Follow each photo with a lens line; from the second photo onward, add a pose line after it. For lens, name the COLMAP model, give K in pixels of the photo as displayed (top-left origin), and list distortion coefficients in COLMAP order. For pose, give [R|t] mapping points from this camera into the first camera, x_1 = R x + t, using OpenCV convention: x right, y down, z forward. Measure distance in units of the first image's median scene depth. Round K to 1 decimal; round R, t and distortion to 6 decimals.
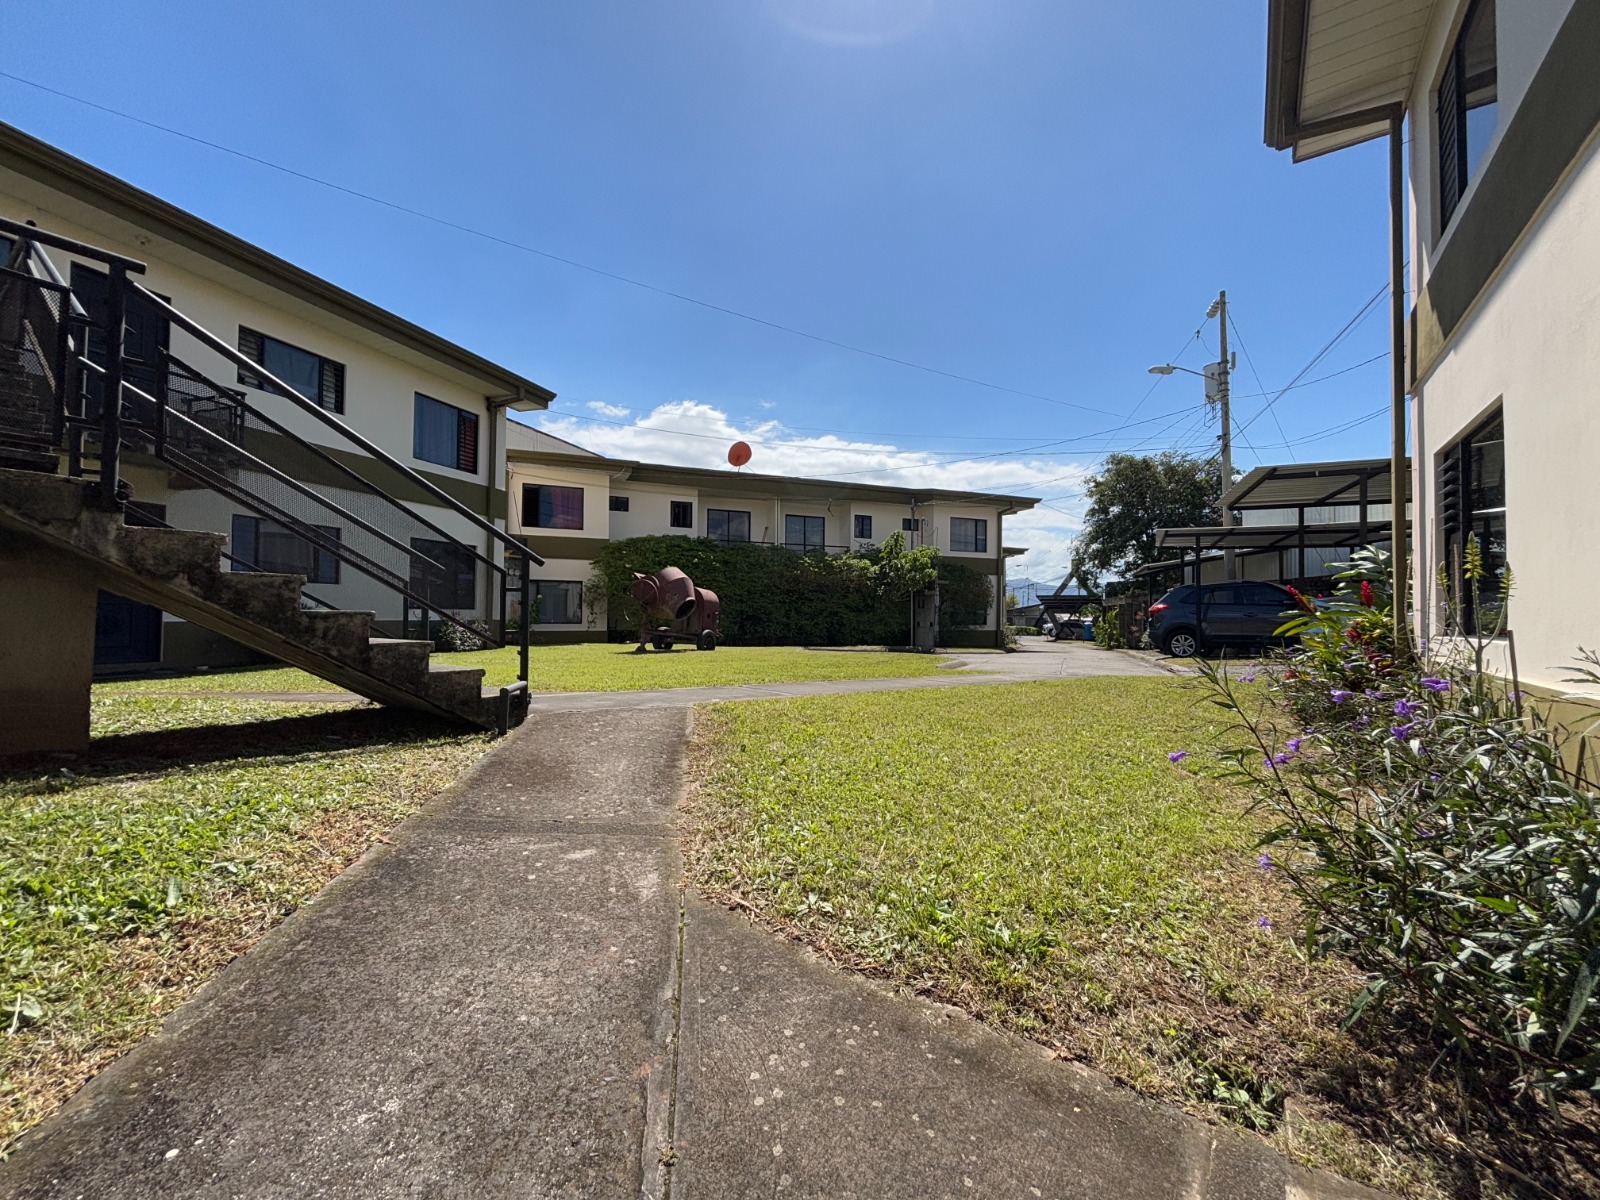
lens RADIAL K [[650.3, 0, 792.2], [0, 650.3, 599.8], [0, 0, 1]] dist [0.000465, 0.001598]
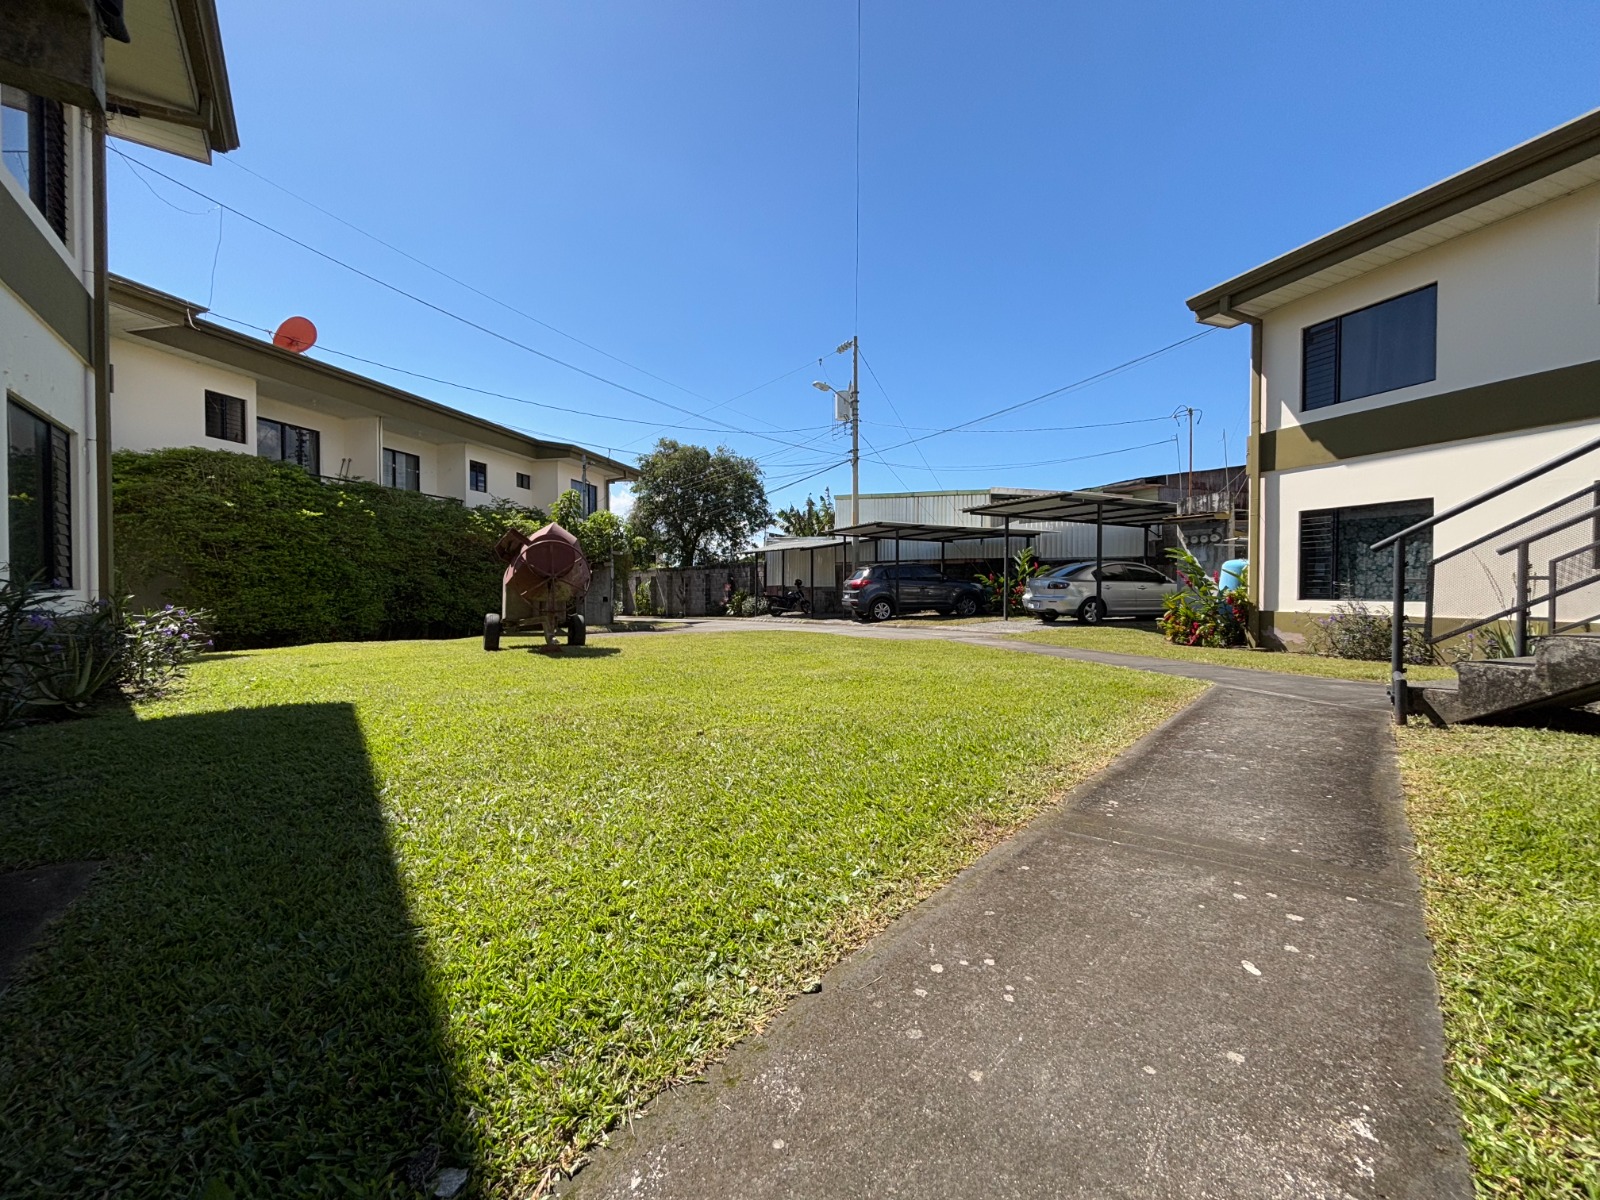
lens RADIAL K [[650.3, 0, 796.7], [0, 650.3, 595.8], [0, 0, 1]] dist [0.000465, 0.001598]
pose [[0.595899, -0.009827, 0.802999, -0.548376], [-0.022860, 0.999312, 0.029194, 0.003364], [-0.802734, -0.035753, 0.595264, 0.377967]]
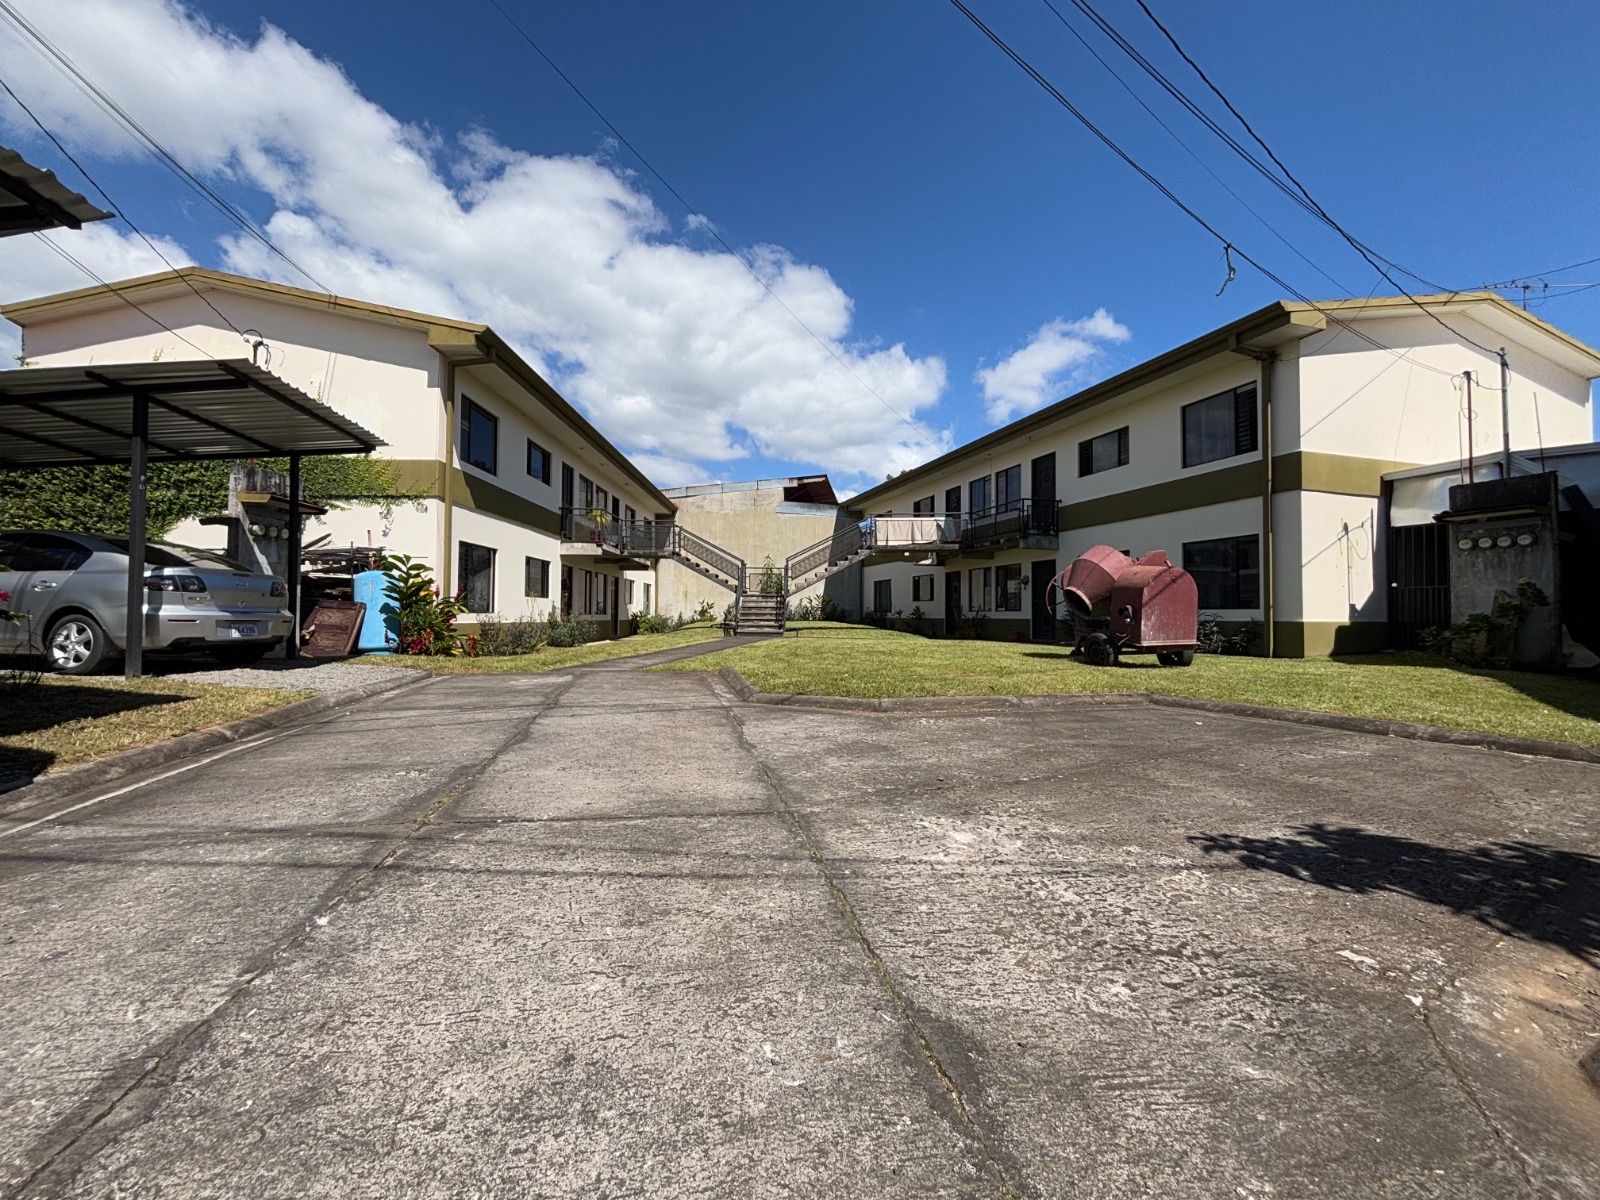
lens RADIAL K [[650.3, 0, 796.6], [0, 650.3, 596.9], [0, 0, 1]] dist [0.000465, 0.001598]
pose [[-0.813087, -0.026465, -0.581540, 0.498259], [0.002443, 0.998802, -0.048870, 0.039283], [0.582137, -0.041157, -0.812048, 1.340654]]
